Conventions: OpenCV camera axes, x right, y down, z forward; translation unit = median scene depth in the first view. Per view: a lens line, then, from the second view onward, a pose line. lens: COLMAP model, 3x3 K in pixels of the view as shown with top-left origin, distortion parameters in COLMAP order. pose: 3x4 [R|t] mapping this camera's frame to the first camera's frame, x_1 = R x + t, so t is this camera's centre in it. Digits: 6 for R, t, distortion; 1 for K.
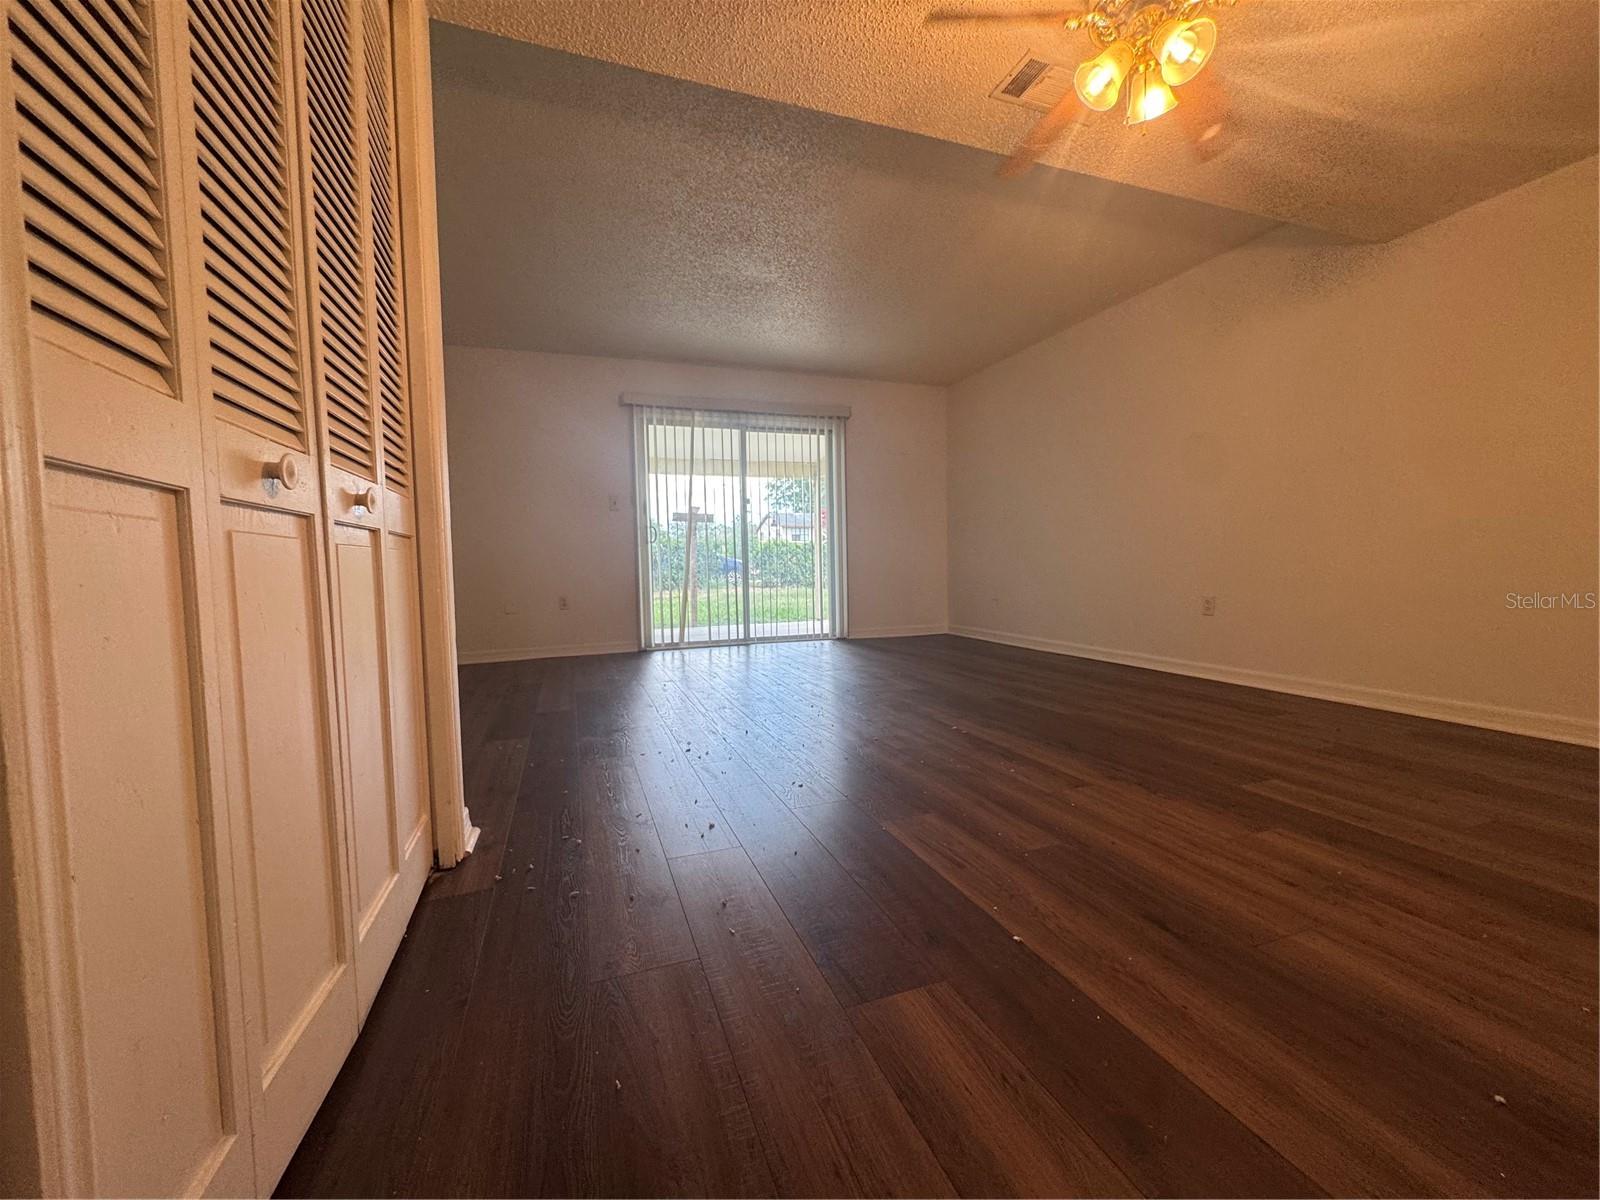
lens RADIAL K [[644.0, 0, 805.5], [0, 644.0, 596.6], [0, 0, 1]] dist [-0.000162, 0.000248]
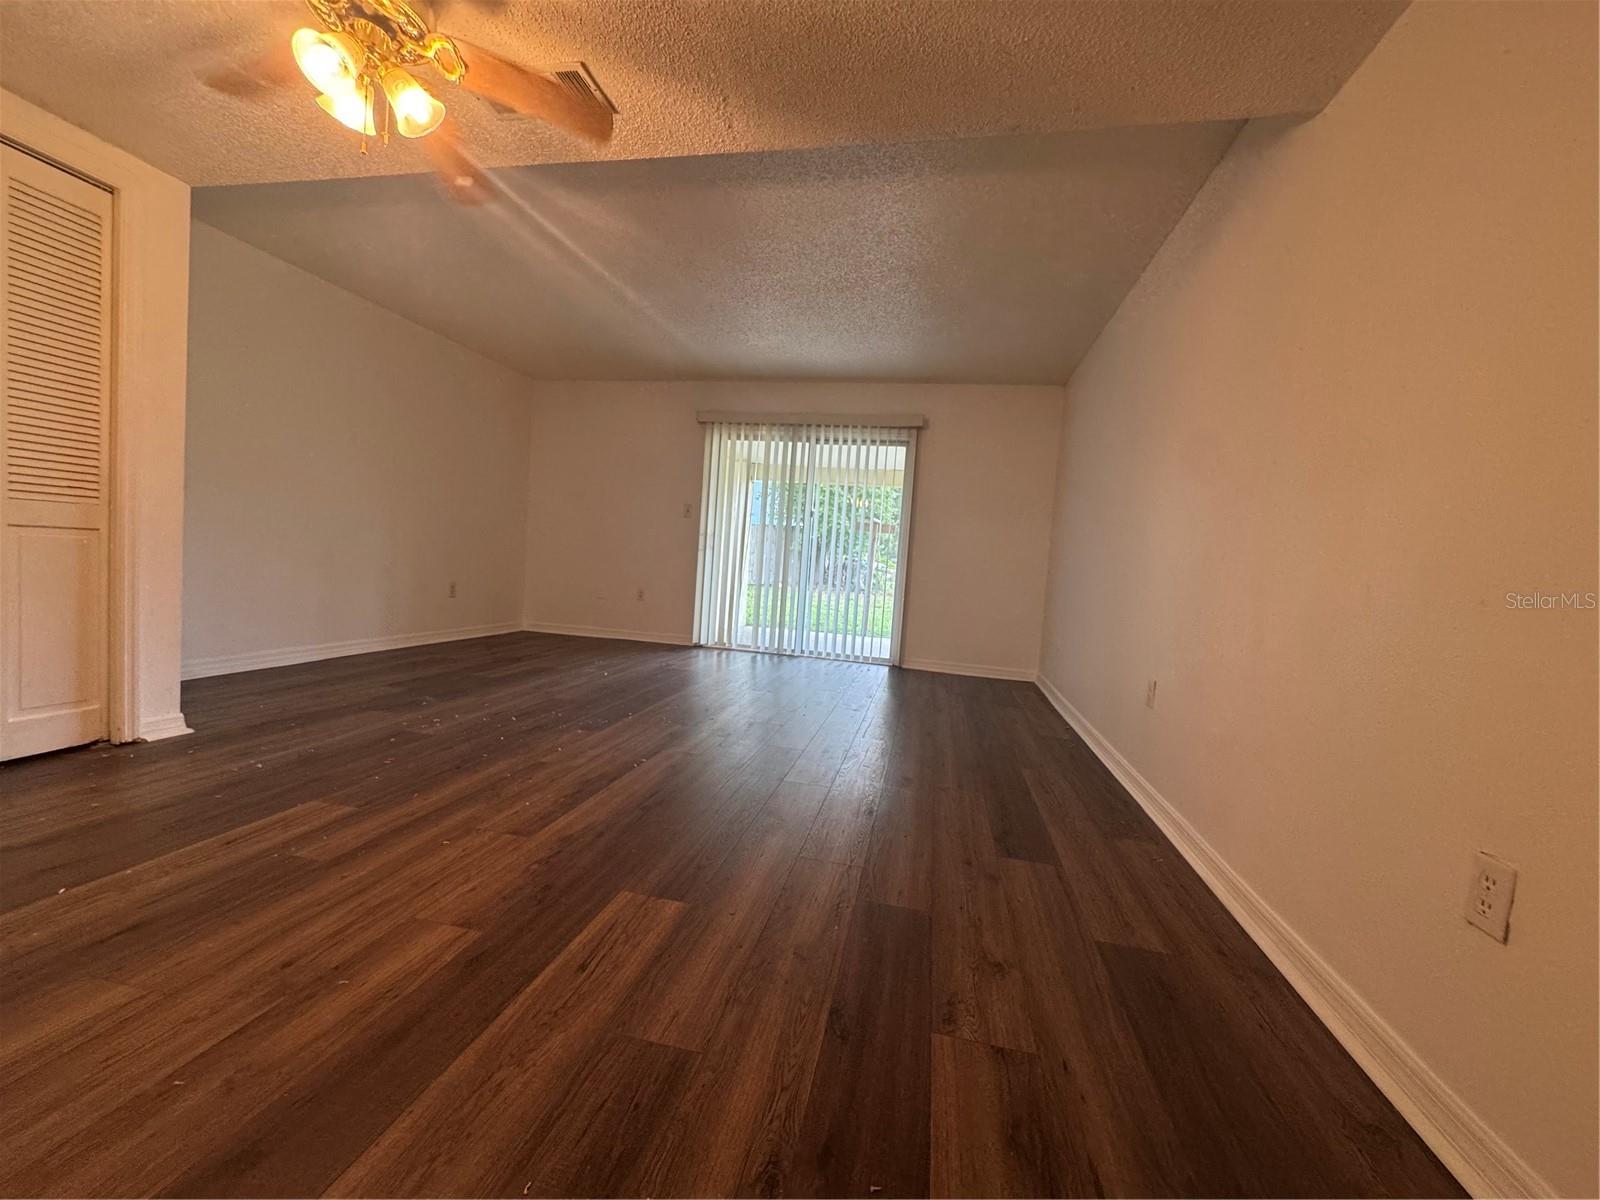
lens RADIAL K [[644.0, 0, 796.6], [0, 644.0, 601.4], [0, 0, 1]] dist [-0.000162, 0.000248]
pose [[0.840259, 0.110811, -0.530740, 0.475454], [-0.113554, 0.993149, 0.027578, -0.043546], [0.530160, 0.037095, 0.847086, 0.159577]]
